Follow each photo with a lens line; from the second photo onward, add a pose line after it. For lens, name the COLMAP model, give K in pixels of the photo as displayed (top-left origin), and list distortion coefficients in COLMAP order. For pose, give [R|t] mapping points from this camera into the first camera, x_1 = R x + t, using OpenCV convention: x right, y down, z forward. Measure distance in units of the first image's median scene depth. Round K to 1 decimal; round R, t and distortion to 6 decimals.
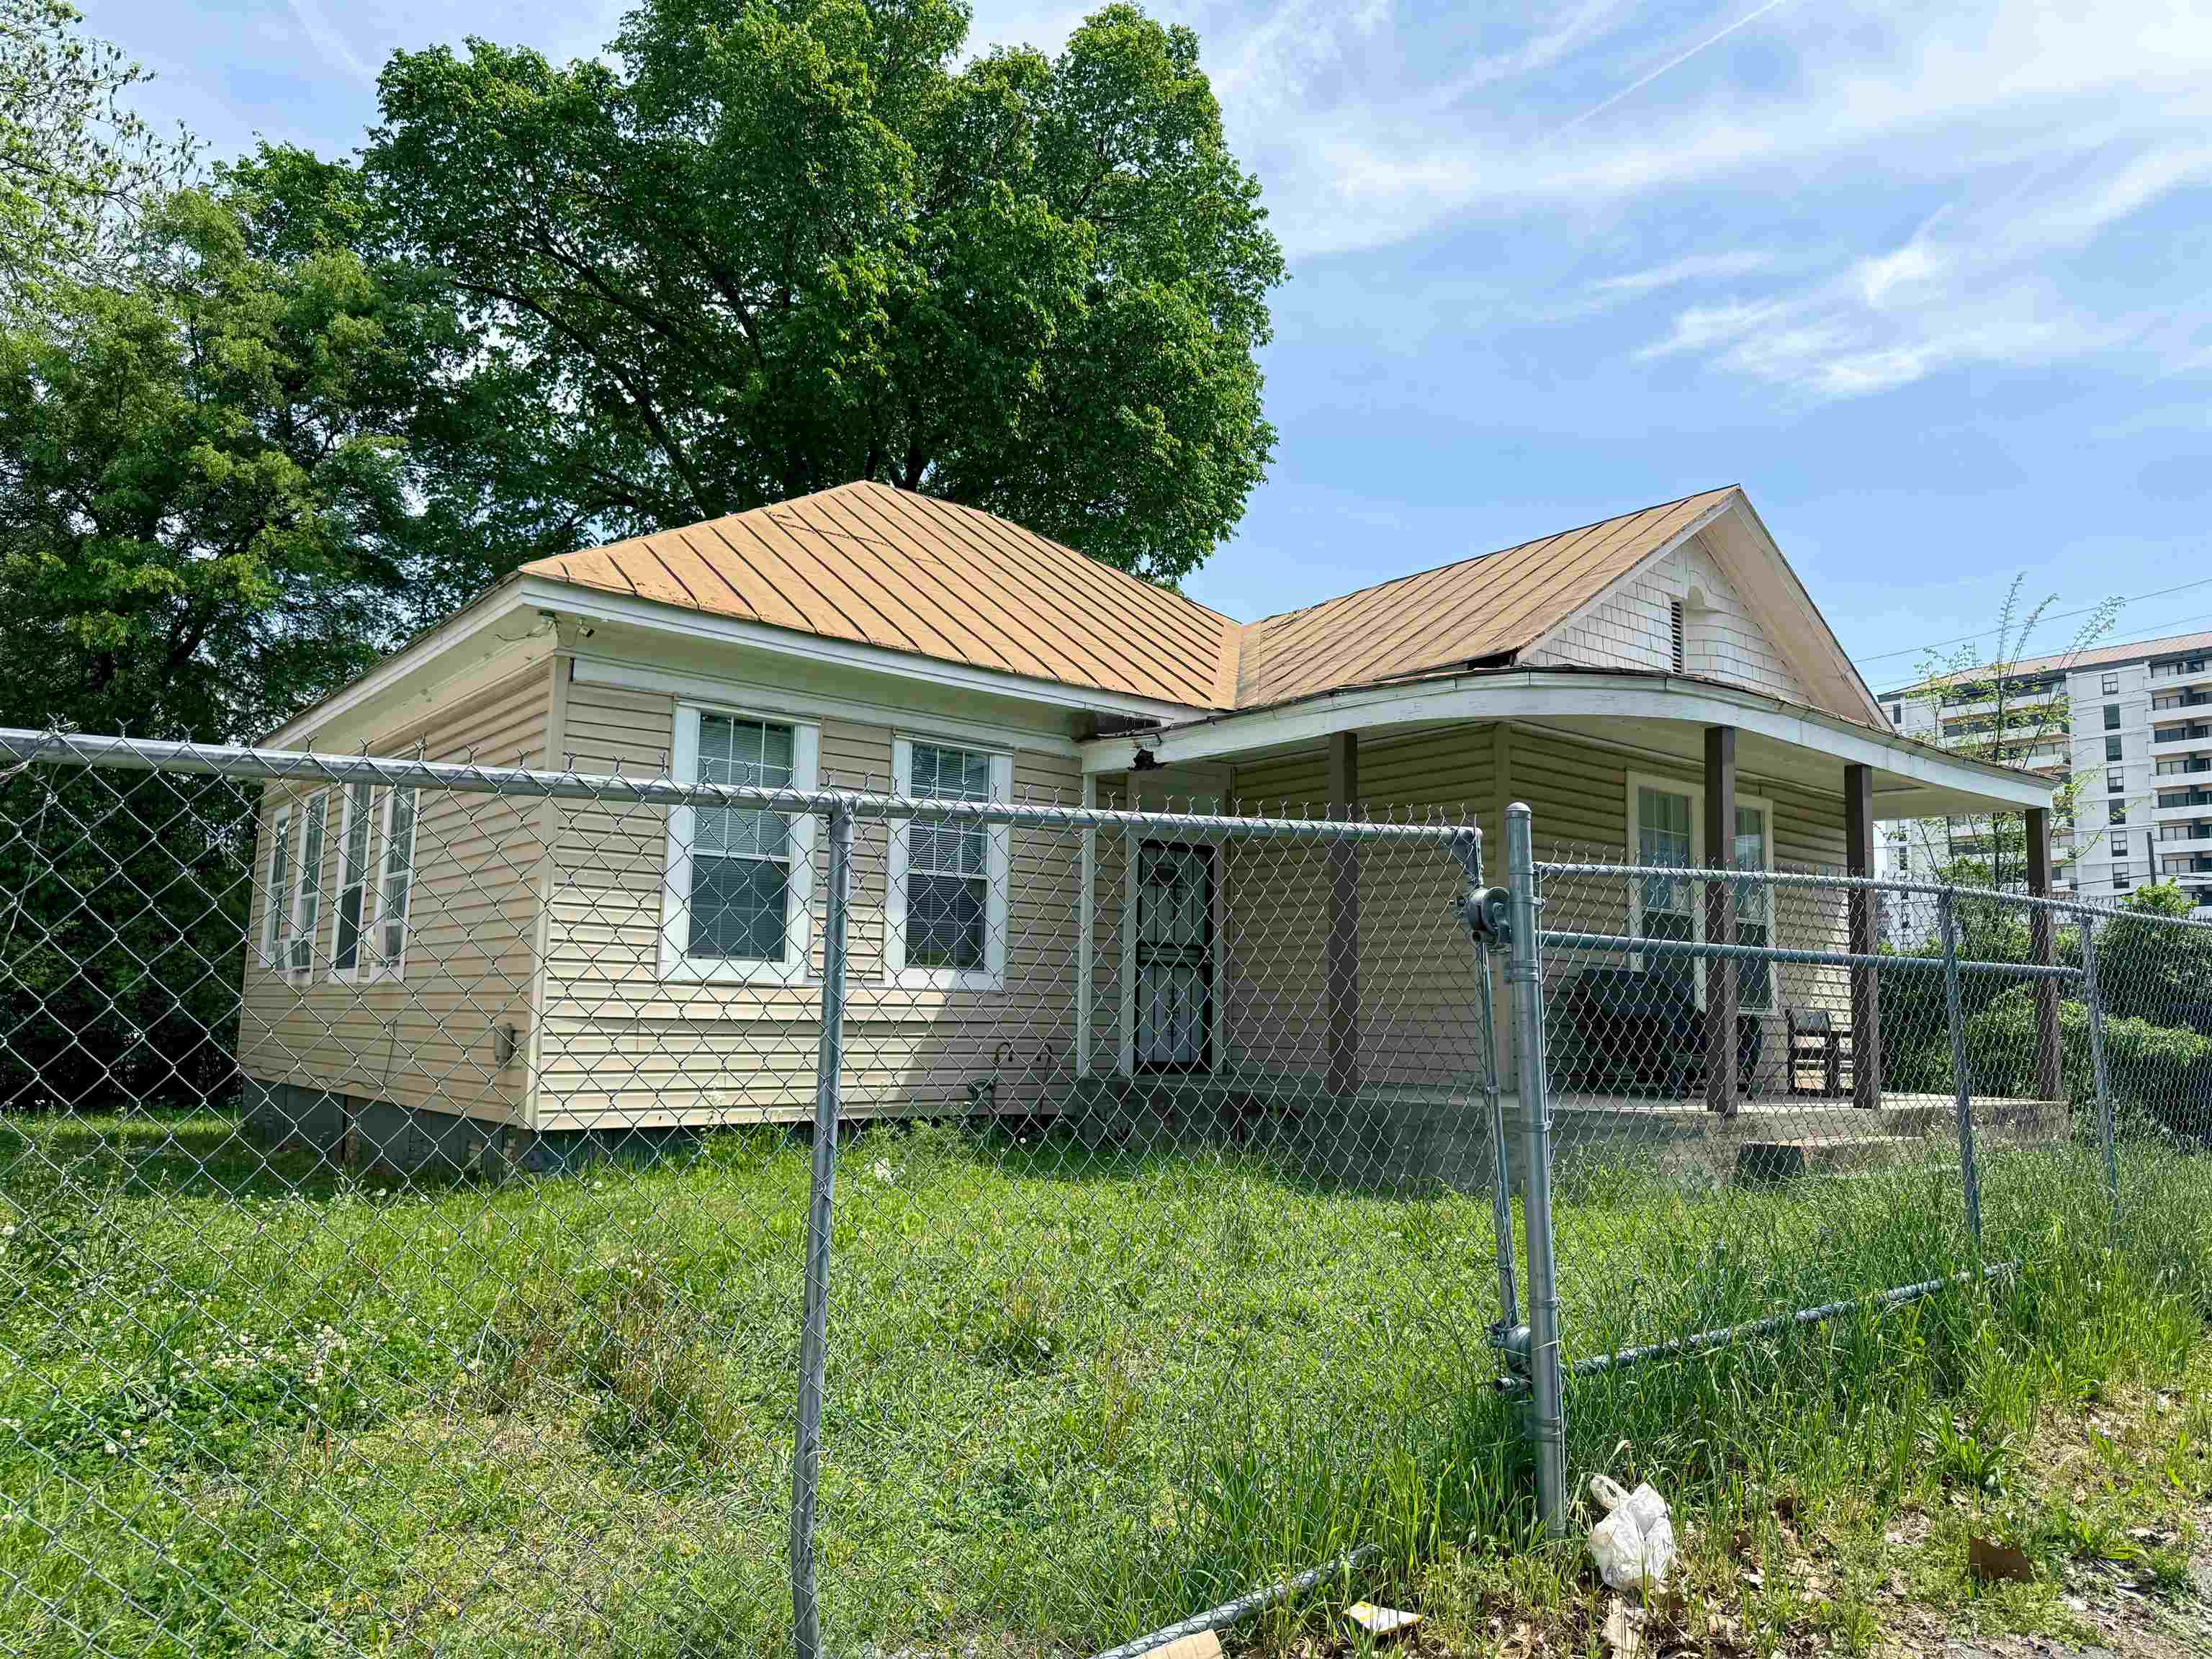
lens RADIAL K [[1532.2, 0, 1108.8], [0, 1532.2, 831.9], [0, 0, 1]] dist [0.001314, -0.001720]
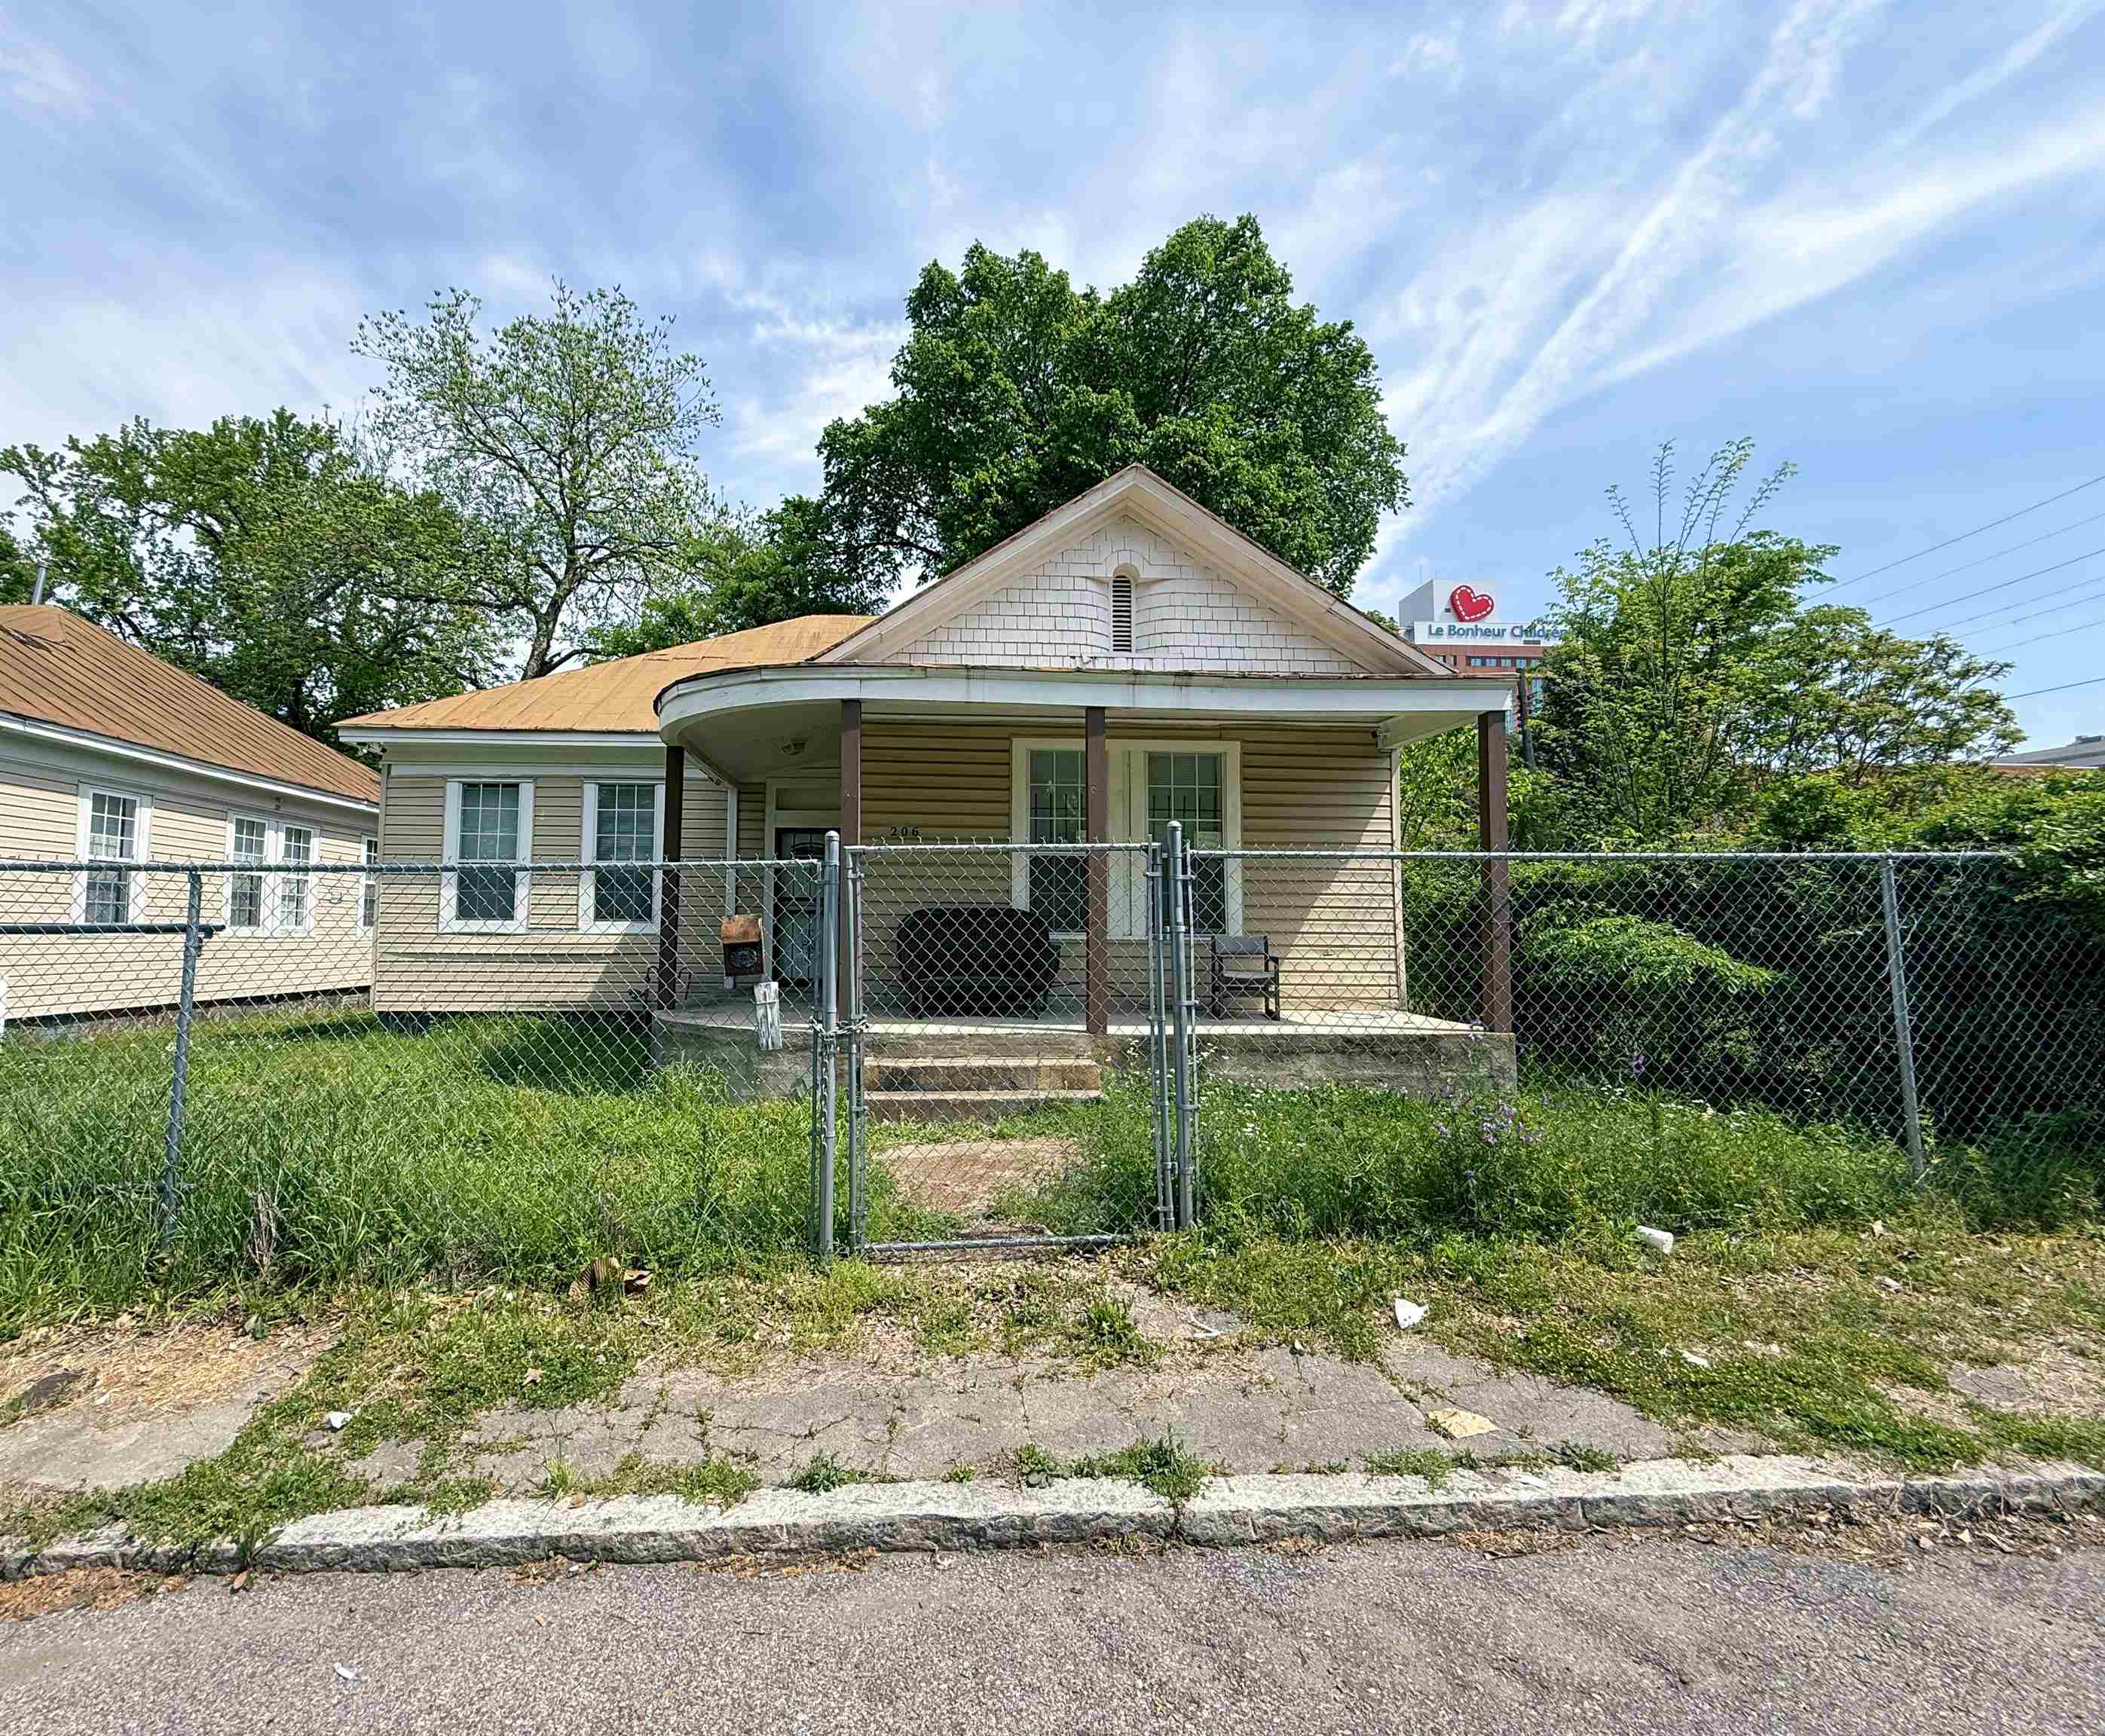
lens RADIAL K [[917.2, 0, 1048.7], [0, 917.2, 864.2], [0, 0, 1]] dist [-0.014171, 0.000764]
pose [[0.810947, -0.056802, -0.582355, 0.788138], [0.083333, 0.996343, 0.018861, 0.046409], [0.579155, -0.063825, 0.812715, 0.455125]]
